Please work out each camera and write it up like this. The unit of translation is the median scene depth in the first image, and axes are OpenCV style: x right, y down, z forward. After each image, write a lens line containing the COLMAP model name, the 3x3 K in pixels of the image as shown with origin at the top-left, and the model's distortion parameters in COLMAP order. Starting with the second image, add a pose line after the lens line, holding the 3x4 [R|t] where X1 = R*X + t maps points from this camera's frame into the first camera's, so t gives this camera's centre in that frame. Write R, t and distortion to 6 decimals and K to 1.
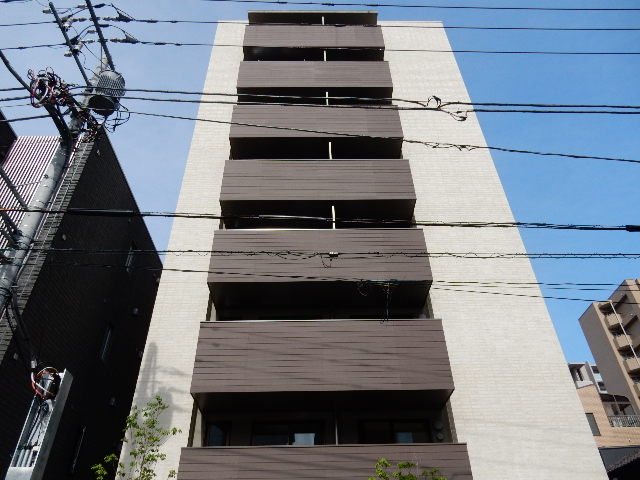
lens RADIAL K [[464.9, 0, 319.2], [0, 464.9, 239.6], [0, 0, 1]] dist [-0.003558, -0.005232]
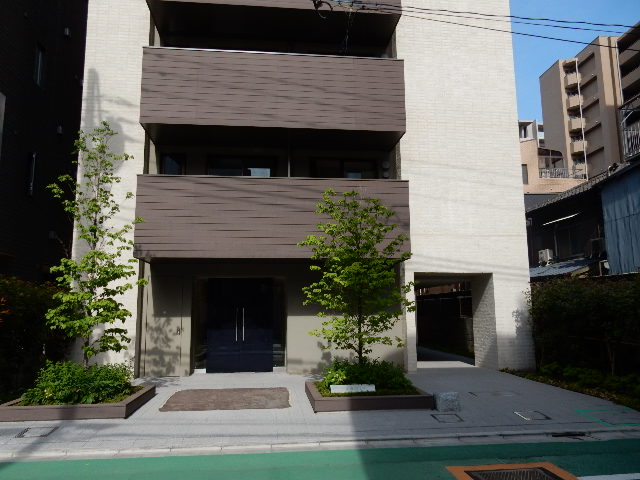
lens RADIAL K [[464.9, 0, 319.9], [0, 464.9, 238.6], [0, 0, 1]] dist [-0.003558, -0.005232]
pose [[0.995267, 0.021257, 0.094823, 0.009844], [-0.065732, 0.865941, 0.495807, 0.029511], [-0.071572, -0.499694, 0.863240, 0.009474]]
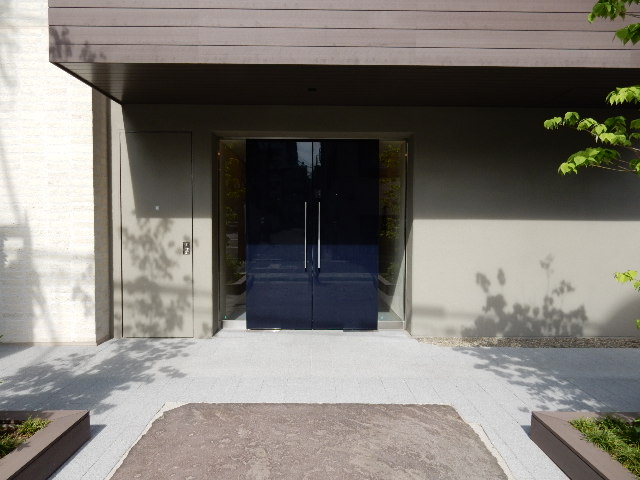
lens RADIAL K [[464.9, 0, 321.3], [0, 464.9, 240.4], [0, 0, 1]] dist [-0.003558, -0.005232]
pose [[0.999804, 0.019610, 0.002797, -0.057731], [-0.016561, 0.750001, 0.661229, 0.402498], [0.010869, -0.661145, 0.750179, 0.449915]]
